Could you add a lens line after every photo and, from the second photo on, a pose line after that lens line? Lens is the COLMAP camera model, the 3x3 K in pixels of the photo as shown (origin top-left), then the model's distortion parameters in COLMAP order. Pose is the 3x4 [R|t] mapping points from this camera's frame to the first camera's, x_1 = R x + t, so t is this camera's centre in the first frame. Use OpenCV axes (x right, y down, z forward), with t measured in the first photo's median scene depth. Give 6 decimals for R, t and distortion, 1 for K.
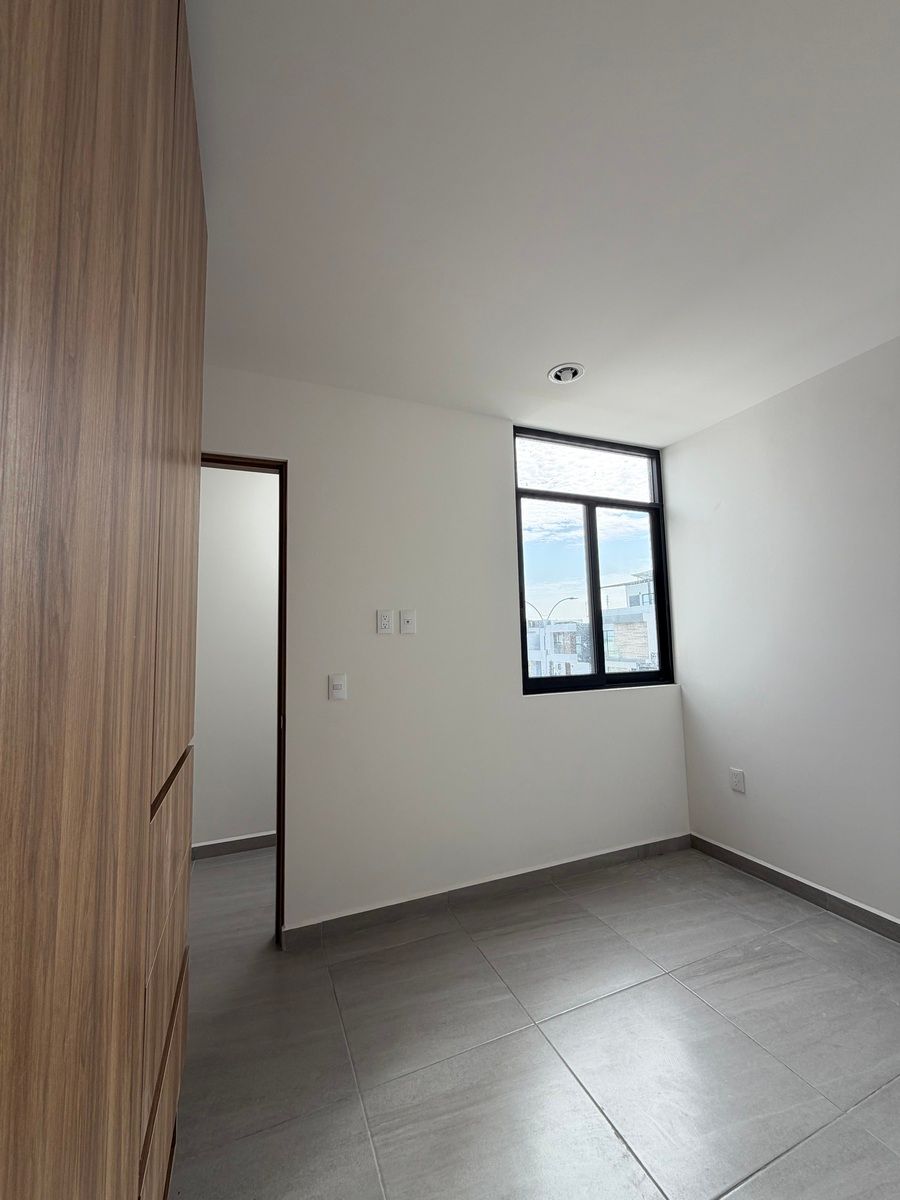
lens RADIAL K [[475.9, 0, 454.6], [0, 475.9, 591.1], [0, 0, 1]] dist [-0.004045, -0.000361]
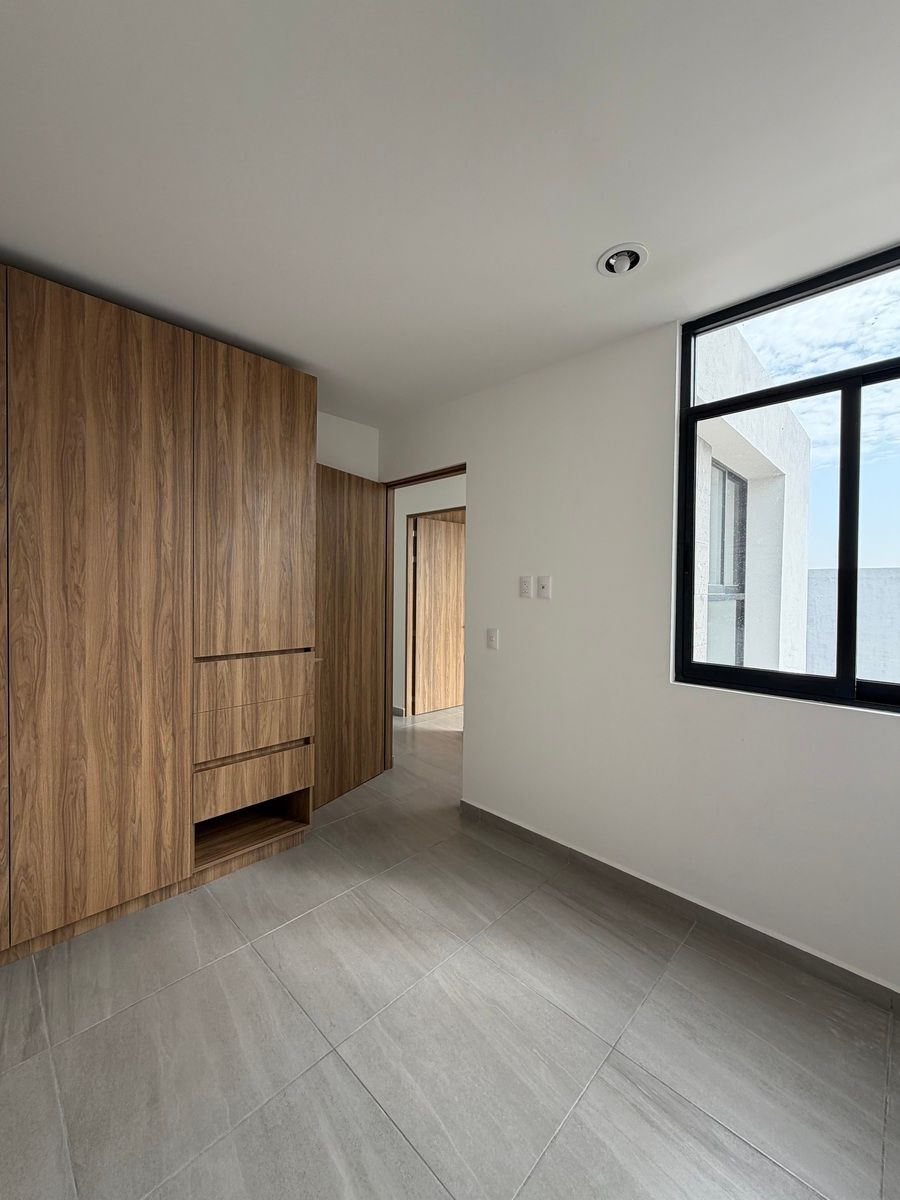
lens RADIAL K [[475.9, 0, 458.8], [0, 475.9, 599.7], [0, 0, 1]] dist [-0.004045, -0.000361]
pose [[0.391433, 0.039264, -0.919368, 0.726765], [0.059467, 0.995922, 0.067852, 0.008379], [0.918283, -0.081232, 0.387502, 0.373670]]
